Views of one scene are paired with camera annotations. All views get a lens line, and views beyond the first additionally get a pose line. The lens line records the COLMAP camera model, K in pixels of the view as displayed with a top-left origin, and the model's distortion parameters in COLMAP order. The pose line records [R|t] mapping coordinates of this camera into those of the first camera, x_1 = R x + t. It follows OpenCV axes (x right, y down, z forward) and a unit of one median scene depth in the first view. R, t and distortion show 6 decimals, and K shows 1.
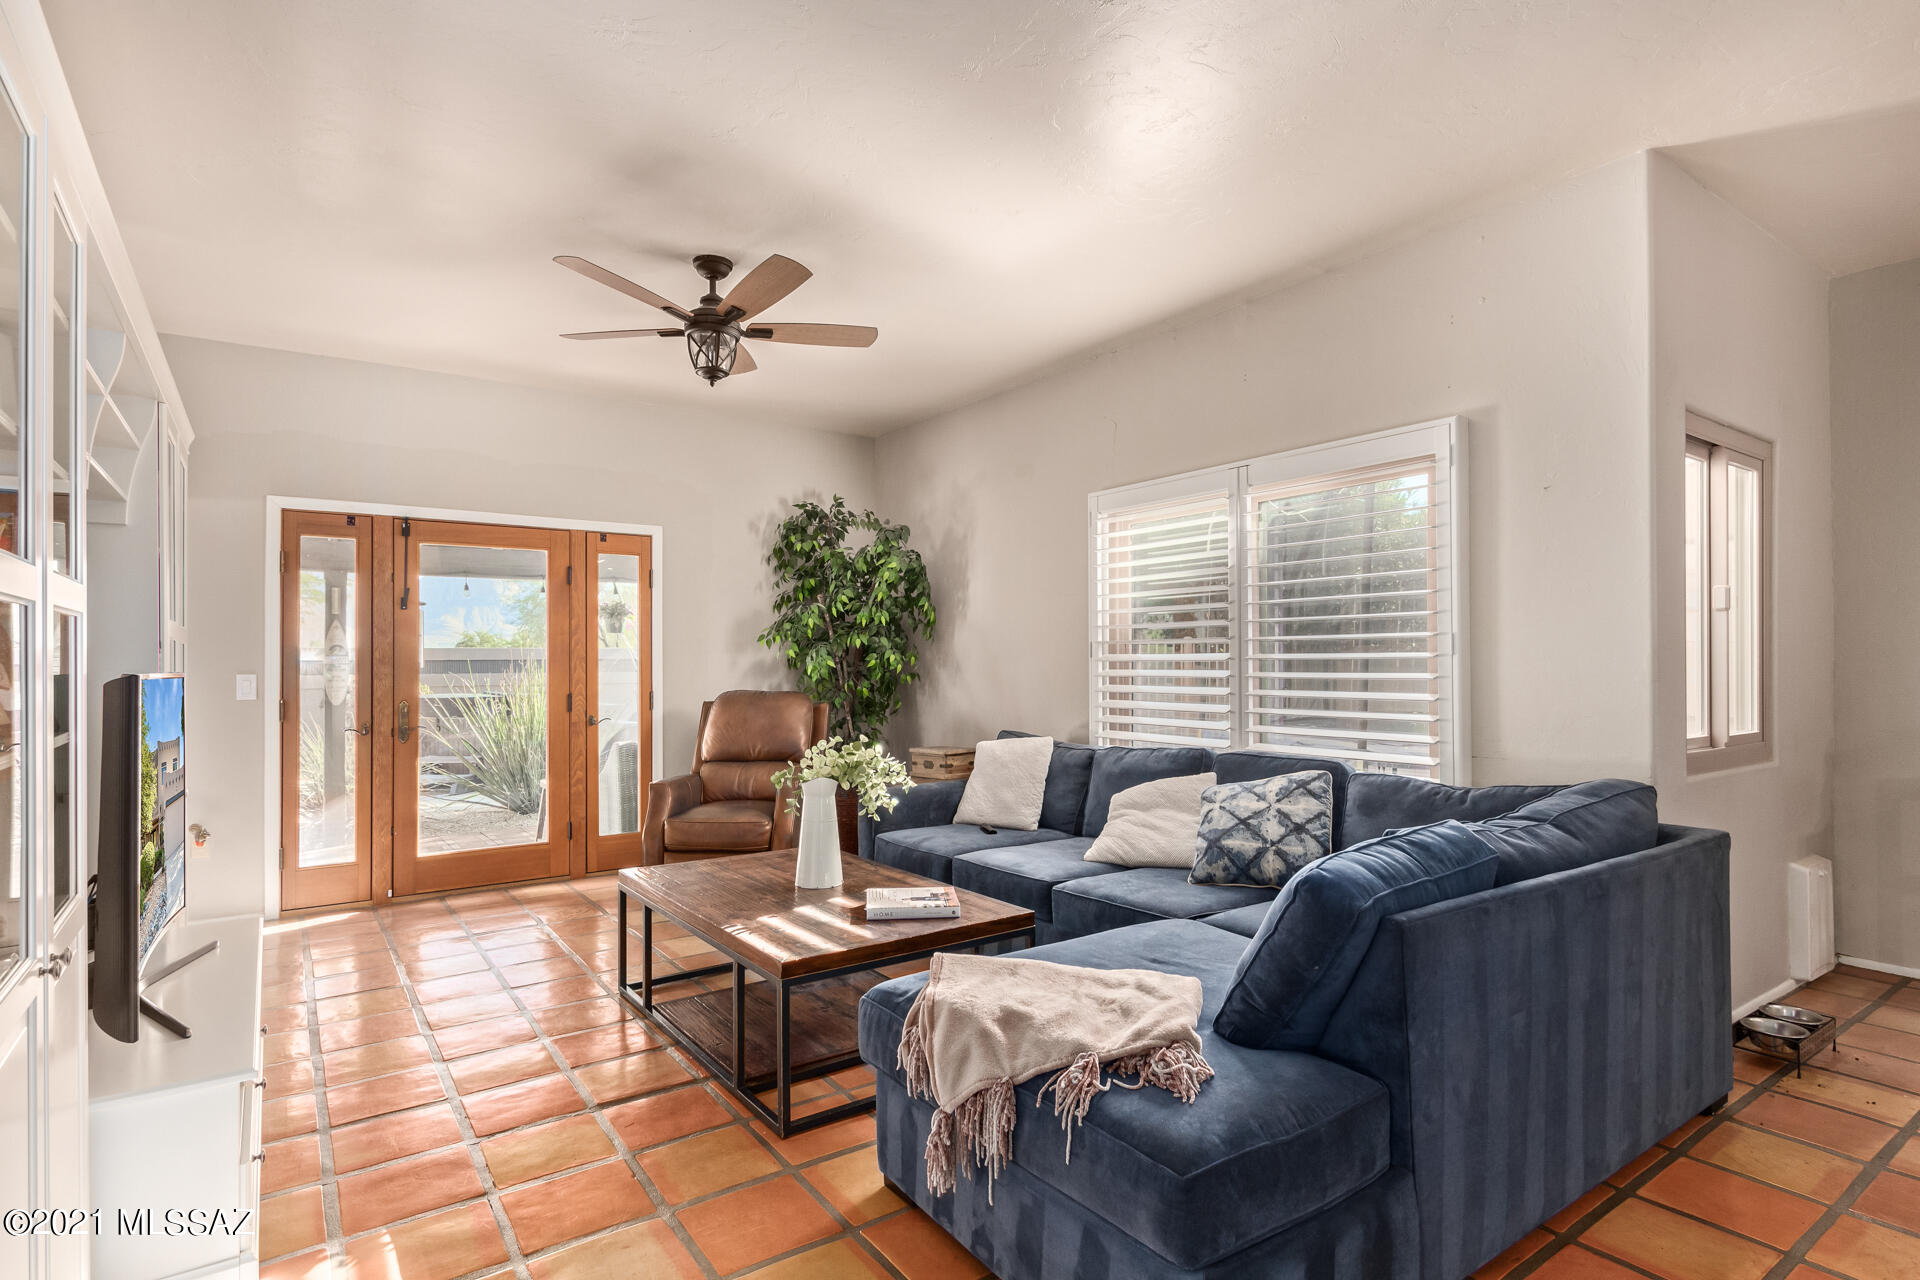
lens RADIAL K [[967.2, 0, 965.5], [0, 967.2, 656.1], [0, 0, 1]] dist [-0.004252, -0.000075]
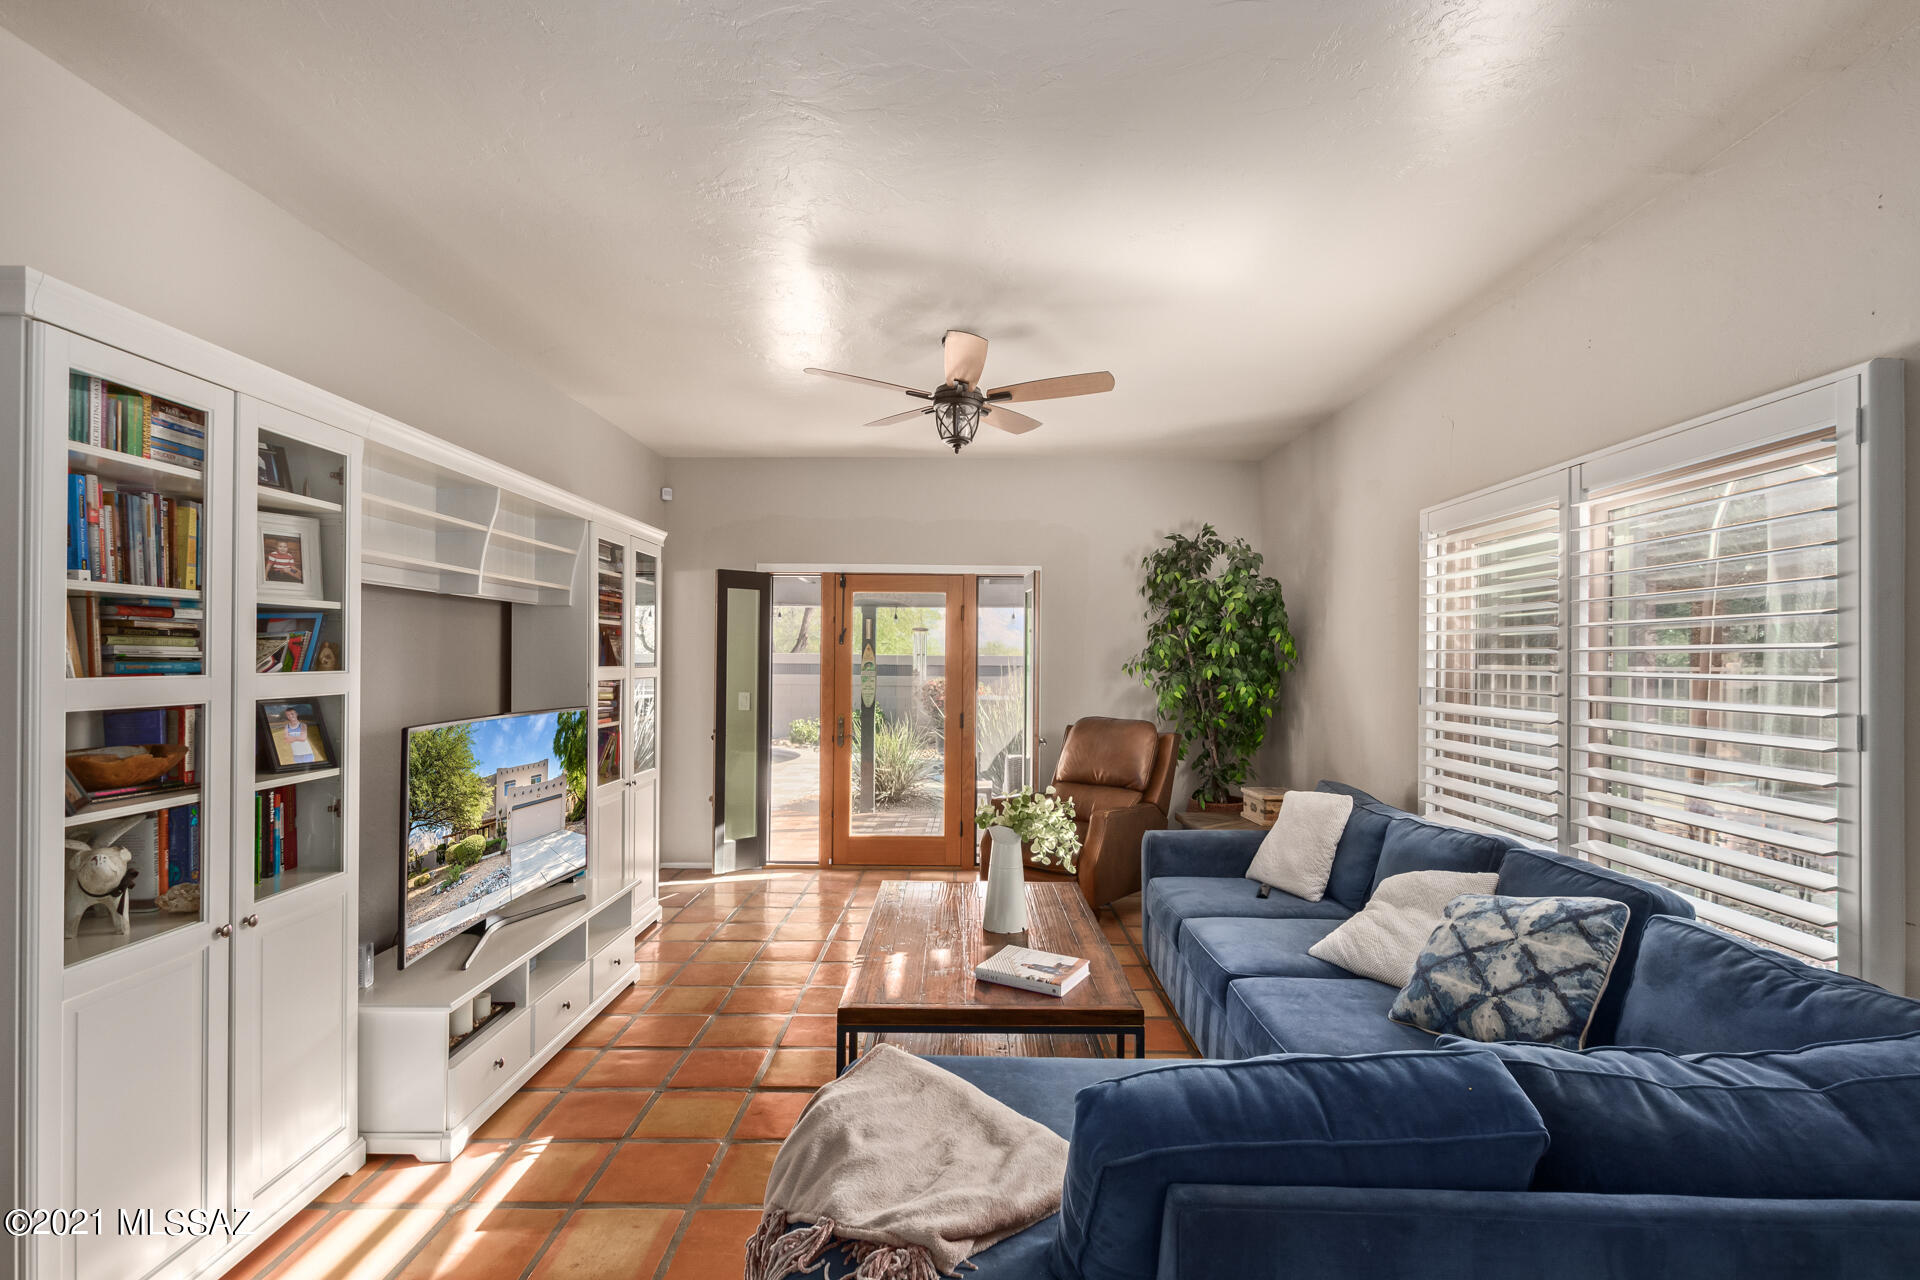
lens RADIAL K [[875.0, 0, 964.6], [0, 875.0, 655.2], [0, 0, 1]] dist [0.000686, -0.000166]
pose [[0.813290, 0.008812, -0.581792, 0.306197], [-0.008705, 0.999958, 0.002977, -0.049574], [0.581794, 0.002644, 0.813332, 0.183786]]
